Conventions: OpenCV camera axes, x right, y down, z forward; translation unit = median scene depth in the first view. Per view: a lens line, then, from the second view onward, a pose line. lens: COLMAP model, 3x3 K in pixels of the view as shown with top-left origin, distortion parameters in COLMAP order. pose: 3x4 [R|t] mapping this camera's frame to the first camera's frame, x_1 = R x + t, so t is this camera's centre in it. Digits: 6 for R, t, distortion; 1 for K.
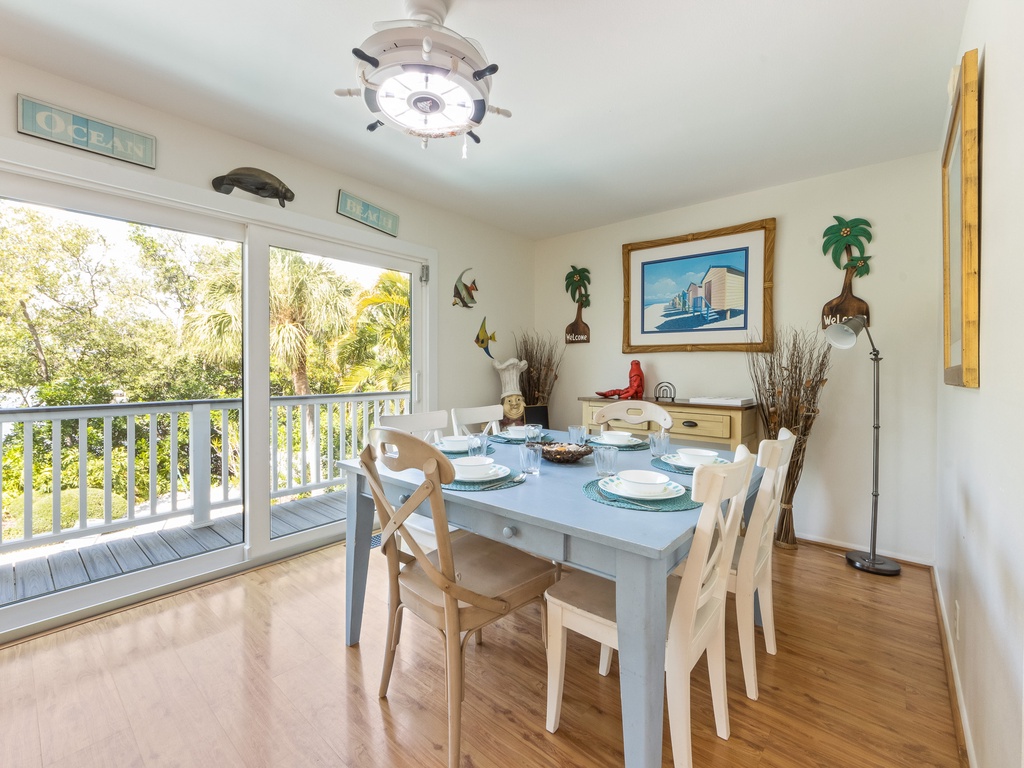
lens RADIAL K [[444.3, 0, 492.2], [0, 444.3, 369.8], [0, 0, 1]] dist [-0.001938, -0.000863]
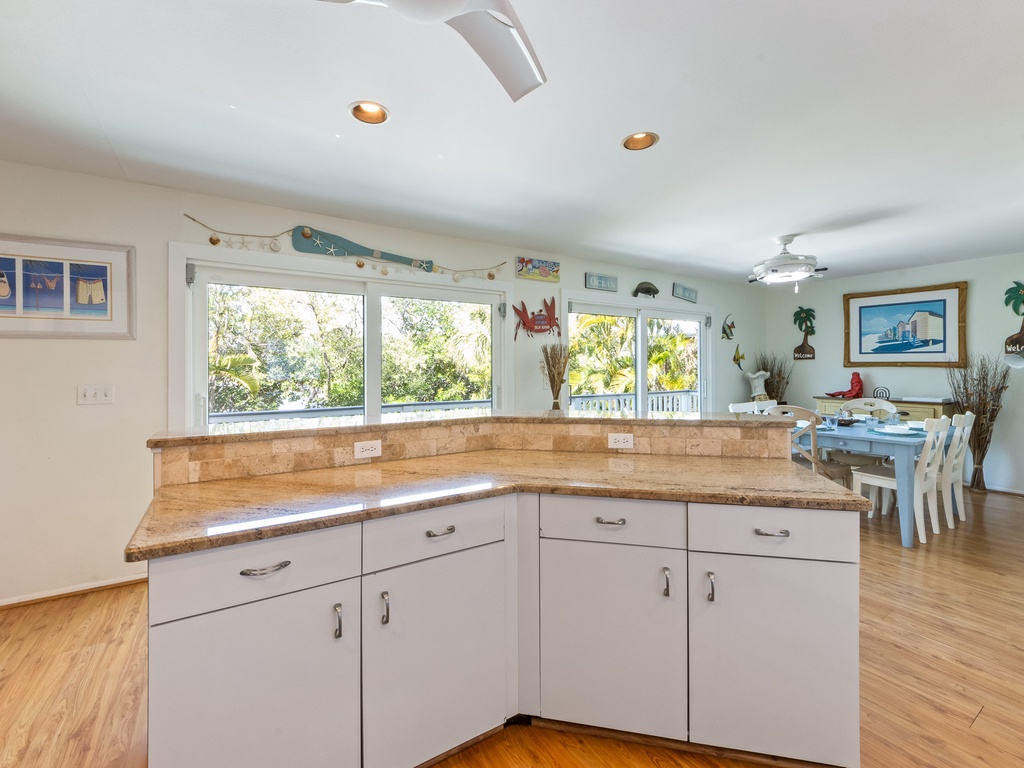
lens RADIAL K [[434.3, 0, 486.6], [0, 434.3, 367.4], [0, 0, 1]] dist [-0.038758, 0.007703]
pose [[0.952337, -0.009245, -0.304906, -0.454410], [0.007741, 0.999951, -0.006142, -0.040359], [0.304948, 0.003489, 0.952363, -0.789095]]
